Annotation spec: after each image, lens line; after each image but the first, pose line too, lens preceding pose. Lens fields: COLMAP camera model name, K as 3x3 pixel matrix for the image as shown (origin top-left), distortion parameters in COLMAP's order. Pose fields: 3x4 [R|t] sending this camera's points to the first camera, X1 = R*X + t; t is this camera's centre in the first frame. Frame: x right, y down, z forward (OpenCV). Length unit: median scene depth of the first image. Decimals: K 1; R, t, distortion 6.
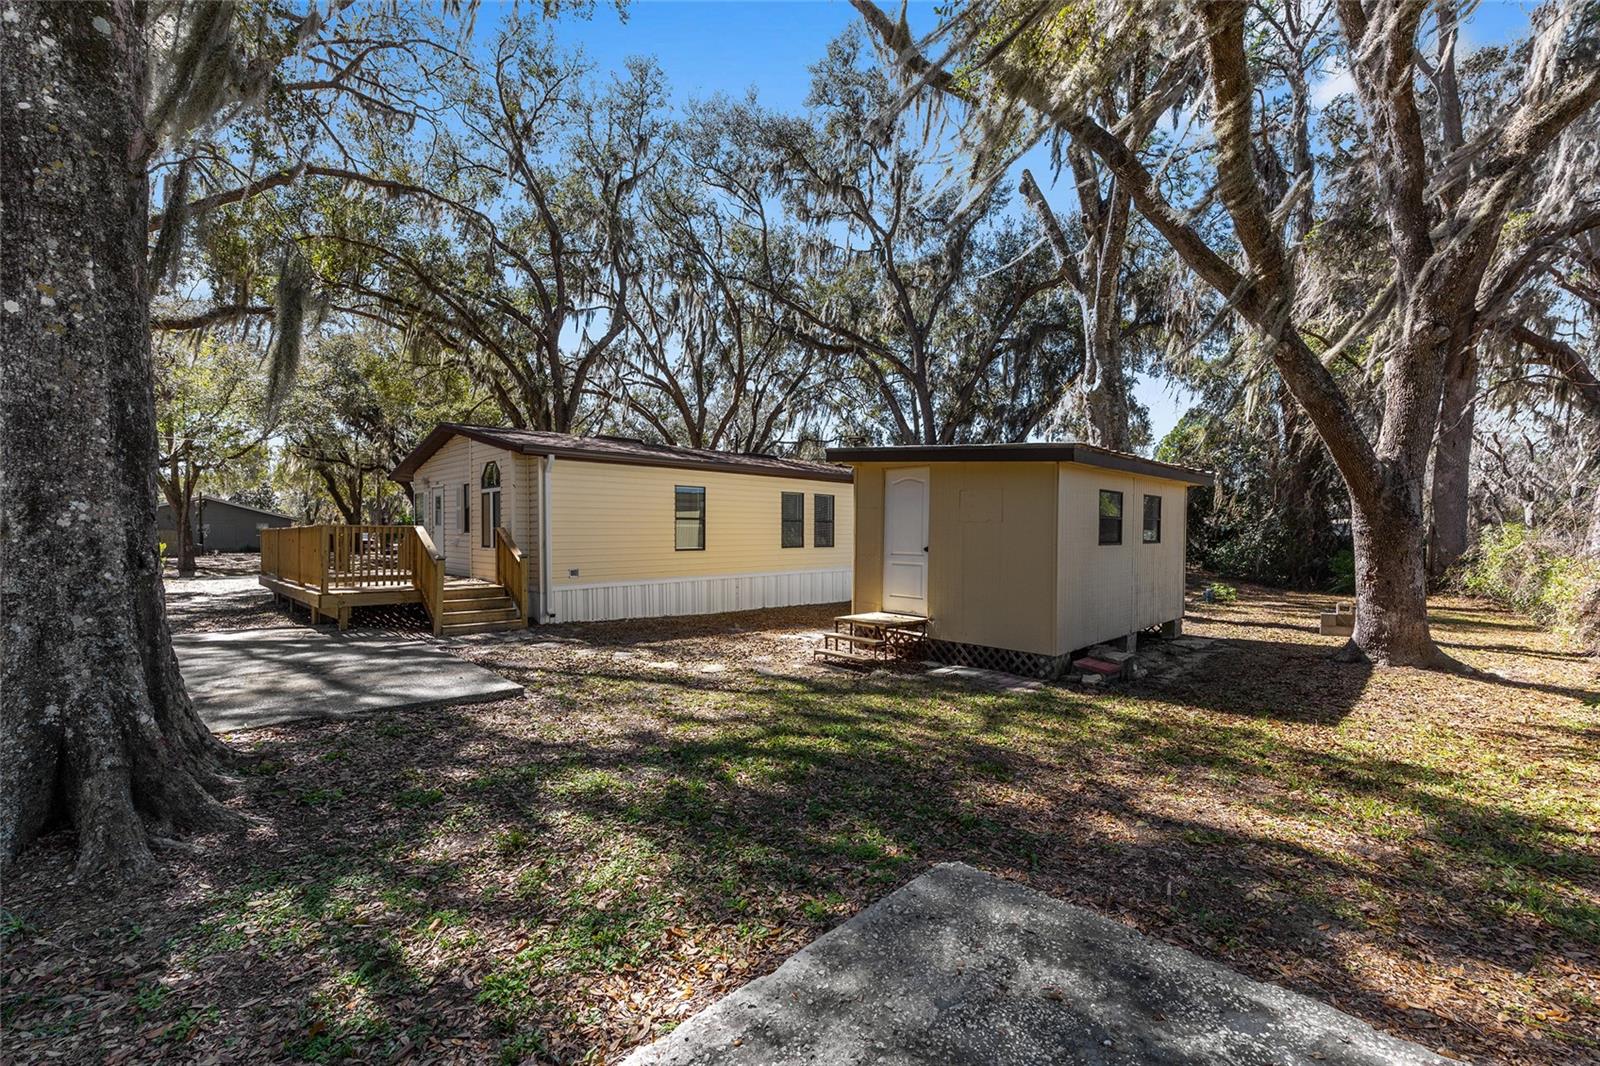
lens RADIAL K [[651.4, 0, 791.9], [0, 651.4, 526.0], [0, 0, 1]] dist [-0.002248, -0.000563]
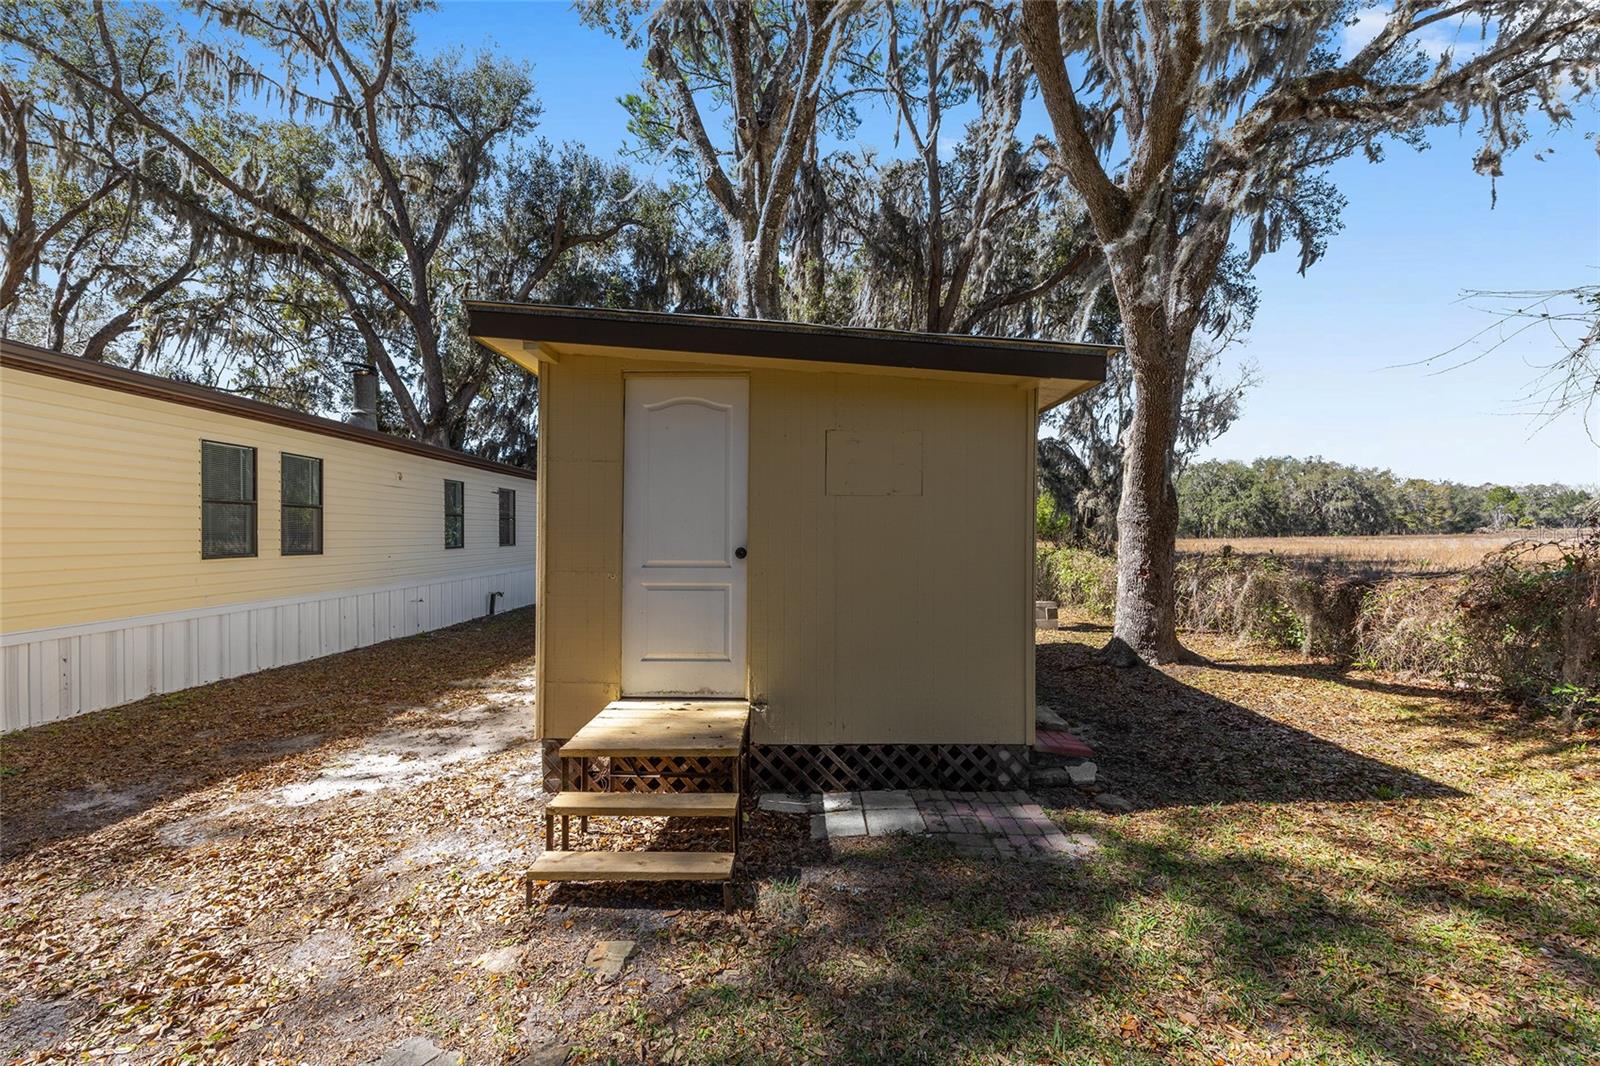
lens RADIAL K [[652.6, 0, 800.9], [0, 652.6, 528.8], [0, 0, 1]] dist [0.000240, 0.000385]
pose [[0.690389, 0.000678, 0.723438, -0.029647], [-0.003296, 0.999992, 0.002208, 0.004845], [-0.723431, -0.003909, 0.690386, 0.185537]]
